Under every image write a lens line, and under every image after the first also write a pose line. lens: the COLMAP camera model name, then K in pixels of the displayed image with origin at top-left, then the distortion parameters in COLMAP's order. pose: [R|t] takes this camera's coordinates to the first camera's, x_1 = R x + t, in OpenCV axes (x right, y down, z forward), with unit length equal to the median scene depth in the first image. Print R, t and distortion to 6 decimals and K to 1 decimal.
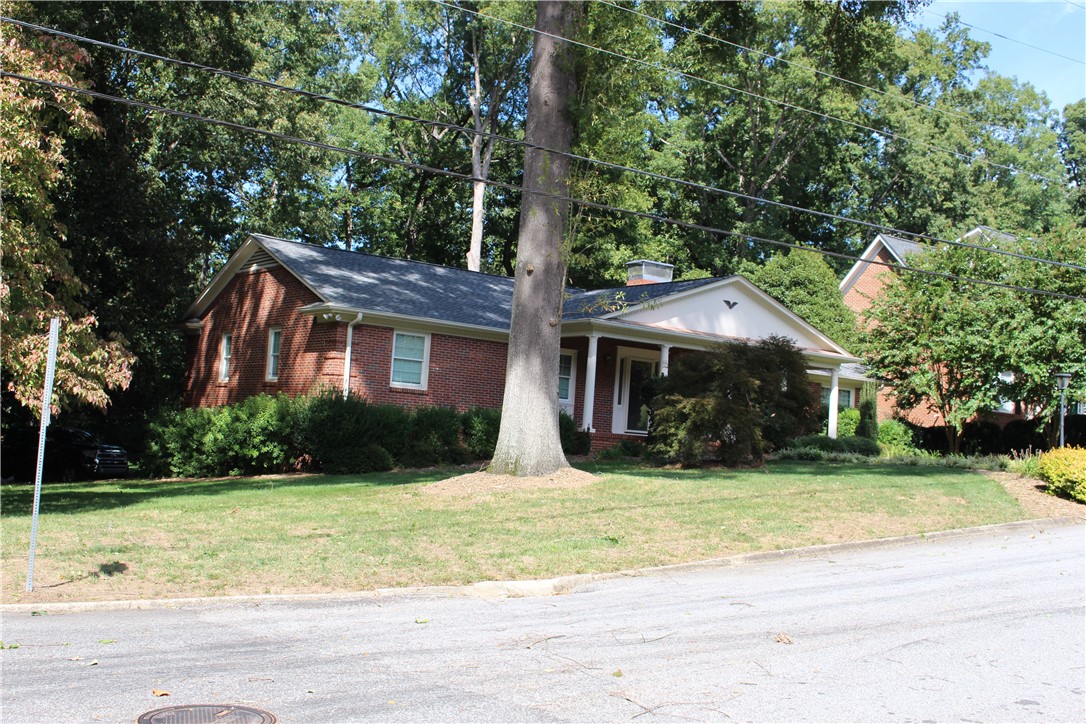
lens RADIAL K [[1233.7, 0, 543.0], [0, 1233.7, 362.0], [0, 0, 1]] dist [-0.004171, -0.006589]
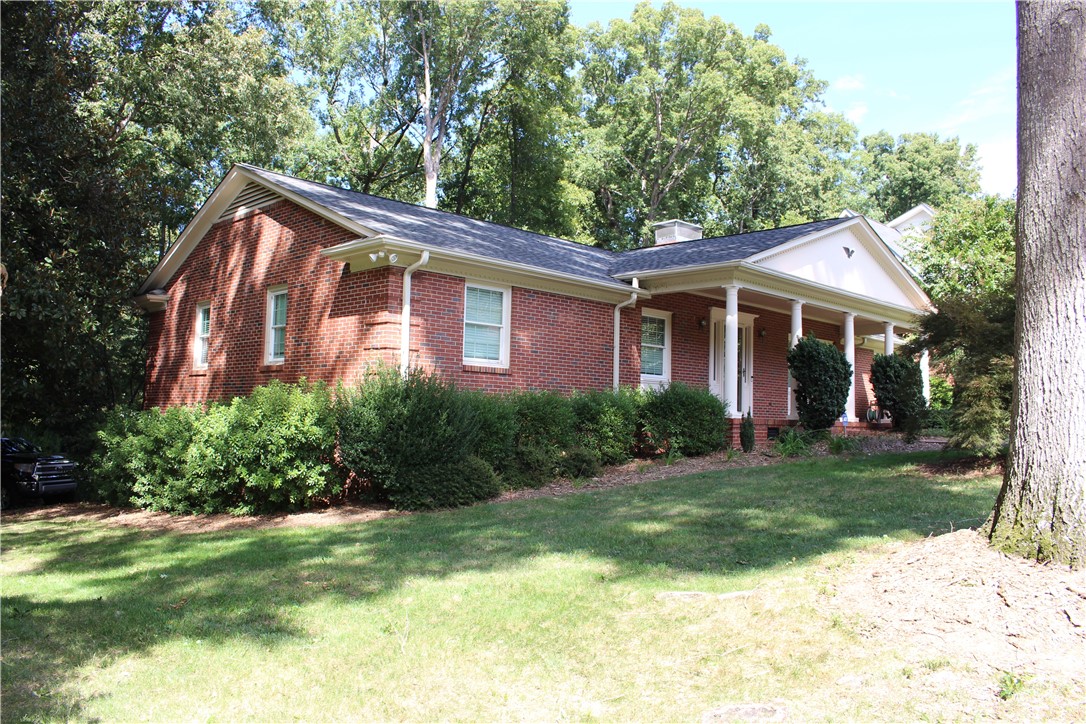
lens RADIAL K [[898.2, 0, 543.0], [0, 898.2, 362.0], [0, 0, 1]] dist [-0.065010, 0.005693]
pose [[0.989595, -0.032320, 0.140203, -0.145297], [0.031114, 0.999458, 0.010785, 0.014174], [-0.140475, -0.006310, 0.990064, 0.490904]]
